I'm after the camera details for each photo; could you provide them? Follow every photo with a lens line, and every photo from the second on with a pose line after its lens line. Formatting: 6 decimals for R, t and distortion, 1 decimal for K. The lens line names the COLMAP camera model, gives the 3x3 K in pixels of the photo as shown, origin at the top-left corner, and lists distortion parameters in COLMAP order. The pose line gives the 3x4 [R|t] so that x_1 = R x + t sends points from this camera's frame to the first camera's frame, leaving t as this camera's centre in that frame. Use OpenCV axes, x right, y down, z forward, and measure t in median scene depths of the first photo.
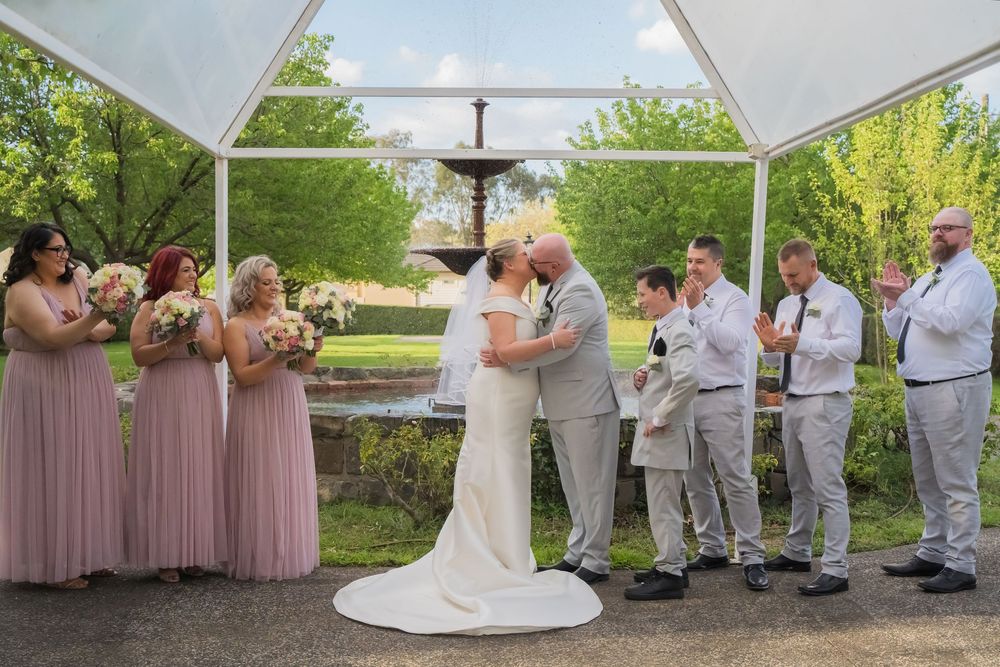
lens RADIAL K [[1276.3, 0, 467.6], [0, 1276.3, 336.4], [0, 0, 1]] dist [0.022772, 0.086475]
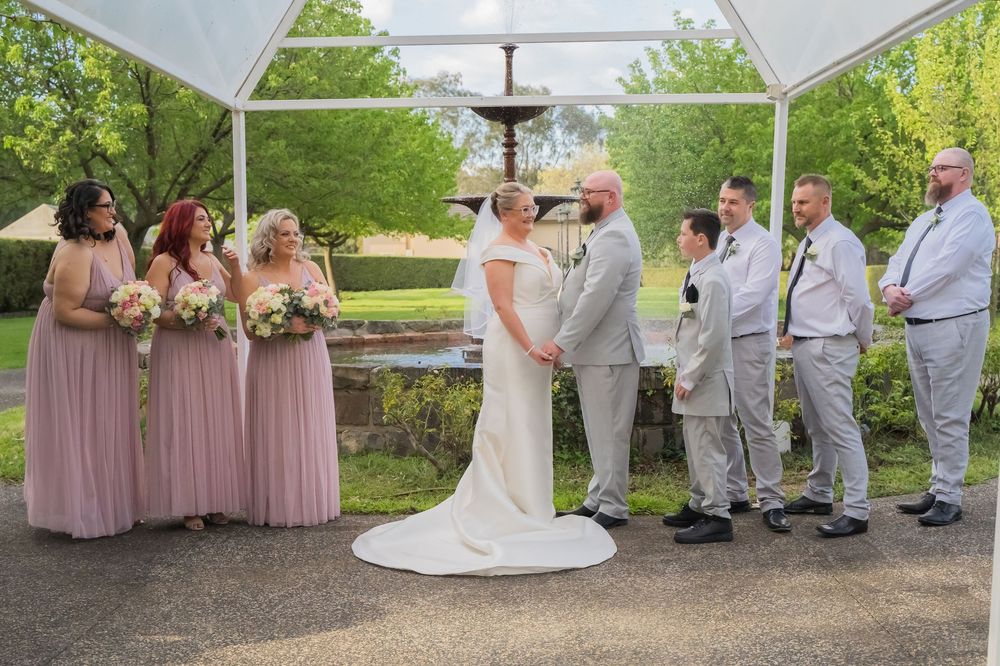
lens RADIAL K [[1345.7, 0, 465.6], [0, 1345.7, 330.2], [0, 0, 1]] dist [0.048815, 0.047623]
pose [[0.998902, -0.015010, -0.044377, 0.025655], [0.016343, 0.999422, 0.029820, 0.003147], [0.043903, -0.030512, 0.998570, -0.046508]]
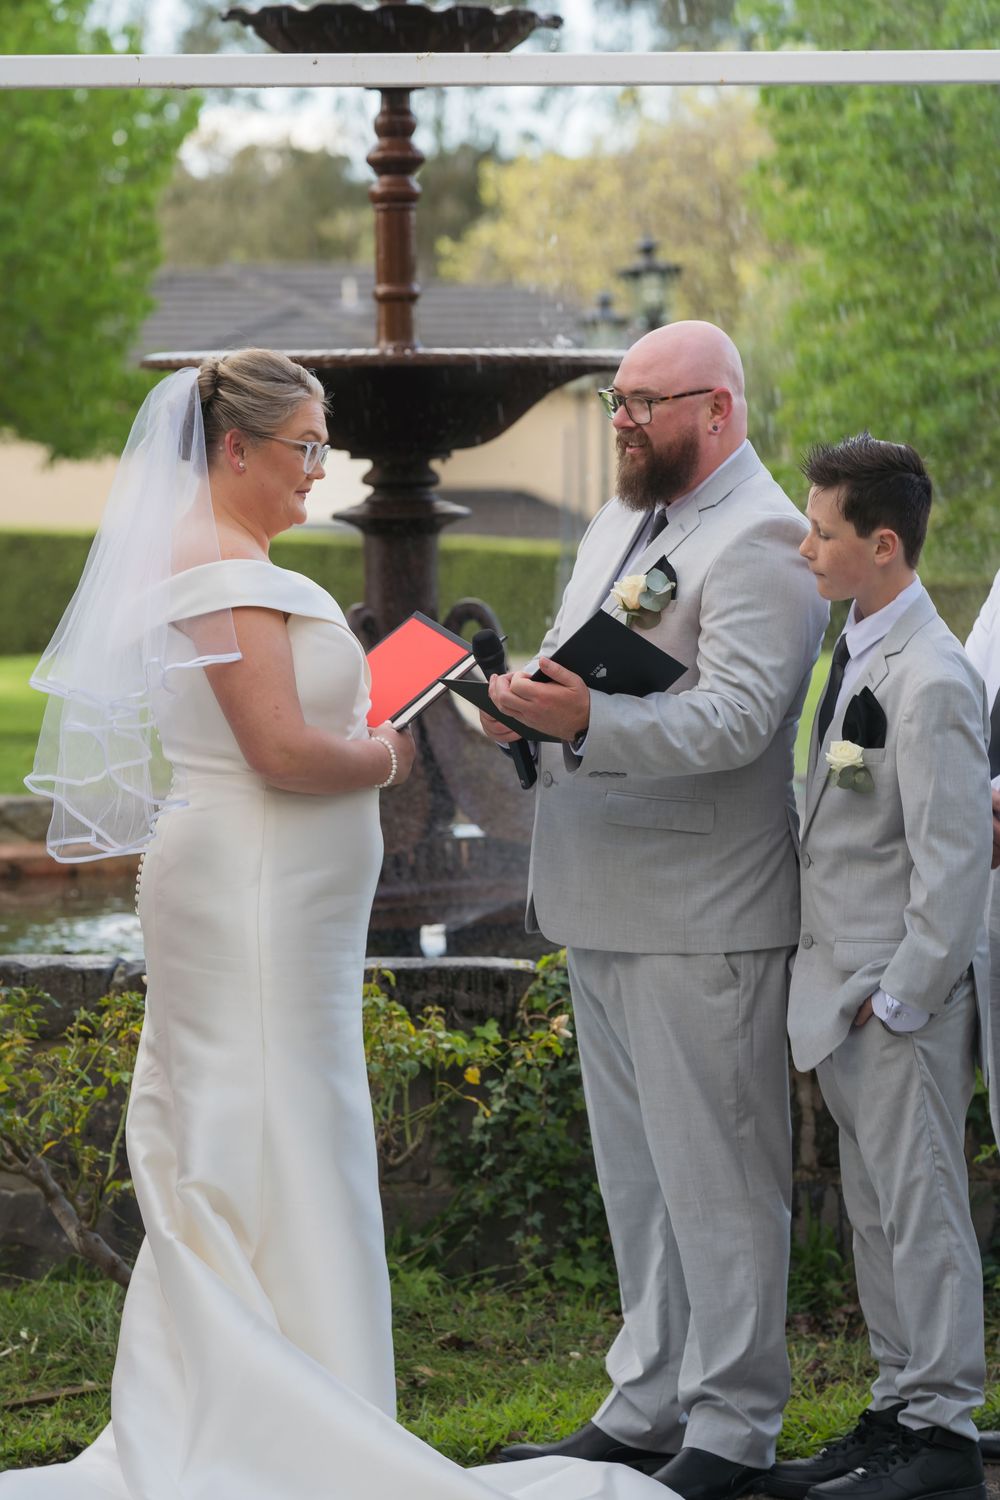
lens RADIAL K [[5678.3, 0, 500.0], [0, 5678.3, 750.0], [0, 0, 1]] dist [0.671309, -2.424454]
pose [[0.999860, -0.011226, 0.012446, 0.020555], [0.011024, 0.999808, 0.016174, -0.005598], [-0.012625, -0.016035, 0.999792, -0.278076]]
